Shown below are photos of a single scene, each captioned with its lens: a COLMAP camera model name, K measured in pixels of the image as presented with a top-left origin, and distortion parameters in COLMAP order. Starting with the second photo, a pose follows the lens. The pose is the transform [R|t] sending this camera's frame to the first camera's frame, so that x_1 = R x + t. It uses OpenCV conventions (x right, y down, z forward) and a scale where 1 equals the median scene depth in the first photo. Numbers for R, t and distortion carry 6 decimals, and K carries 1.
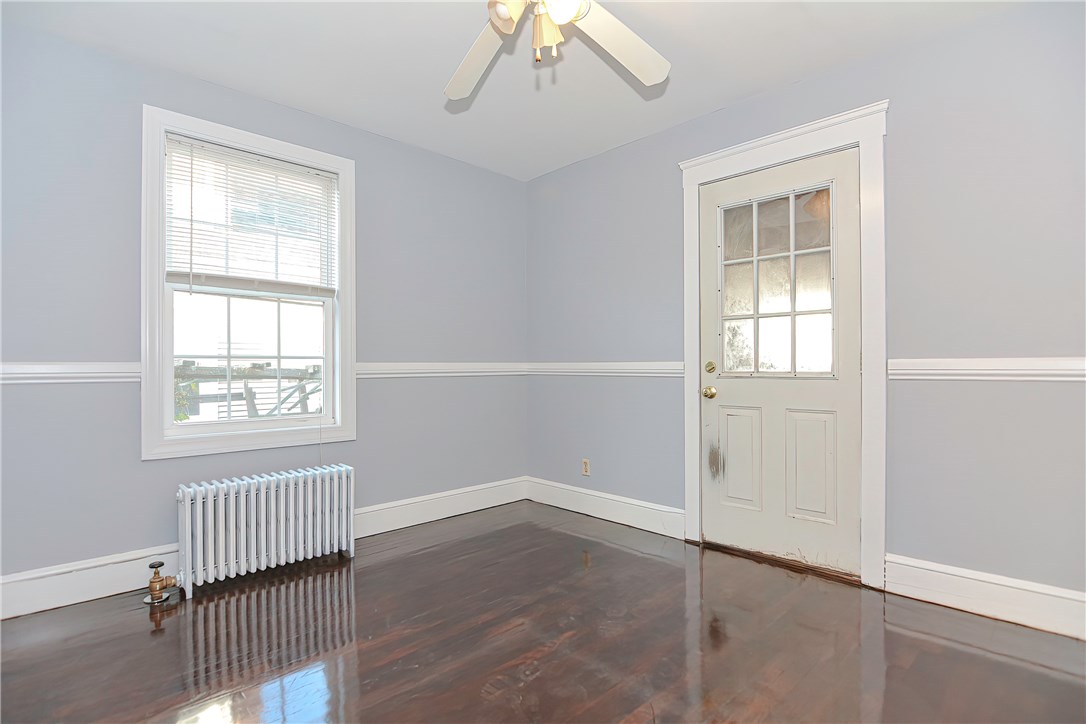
lens RADIAL K [[533.3, 0, 542.7], [0, 533.3, 367.5], [0, 0, 1]] dist [-0.004131, -0.010346]
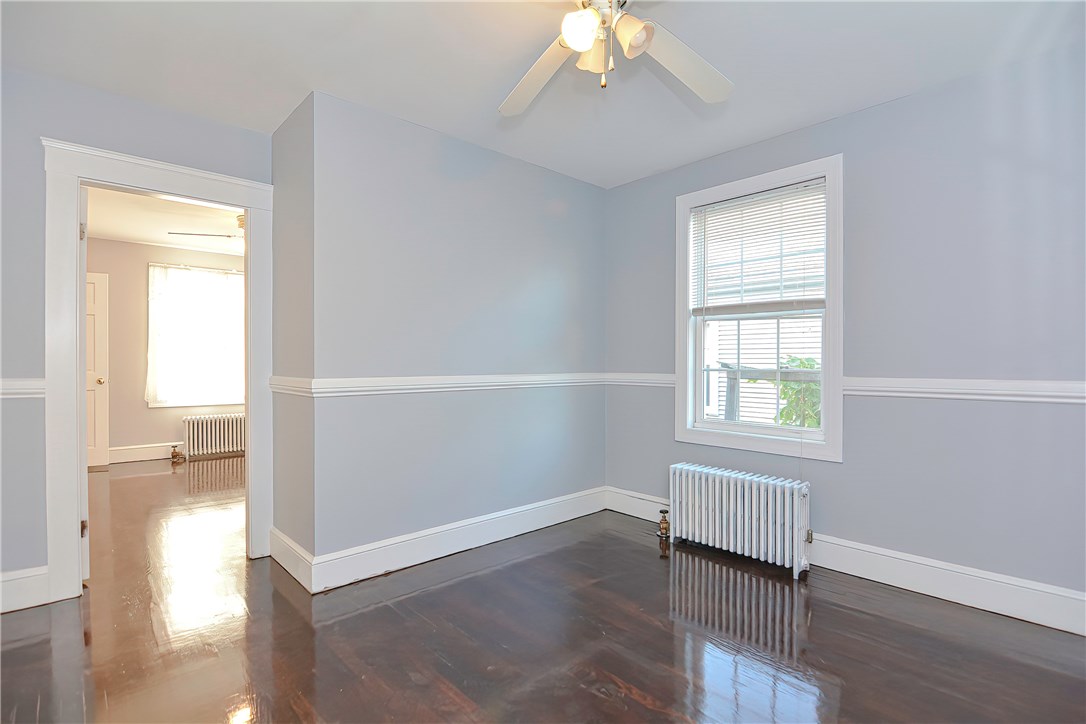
lens RADIAL K [[533.3, 0, 542.7], [0, 533.3, 367.5], [0, 0, 1]] dist [-0.004131, -0.010346]
pose [[-0.029049, 0.008381, -0.999543, 0.719989], [-0.007286, 0.999937, 0.008596, -0.036789], [0.999551, 0.007532, -0.028986, 0.665165]]
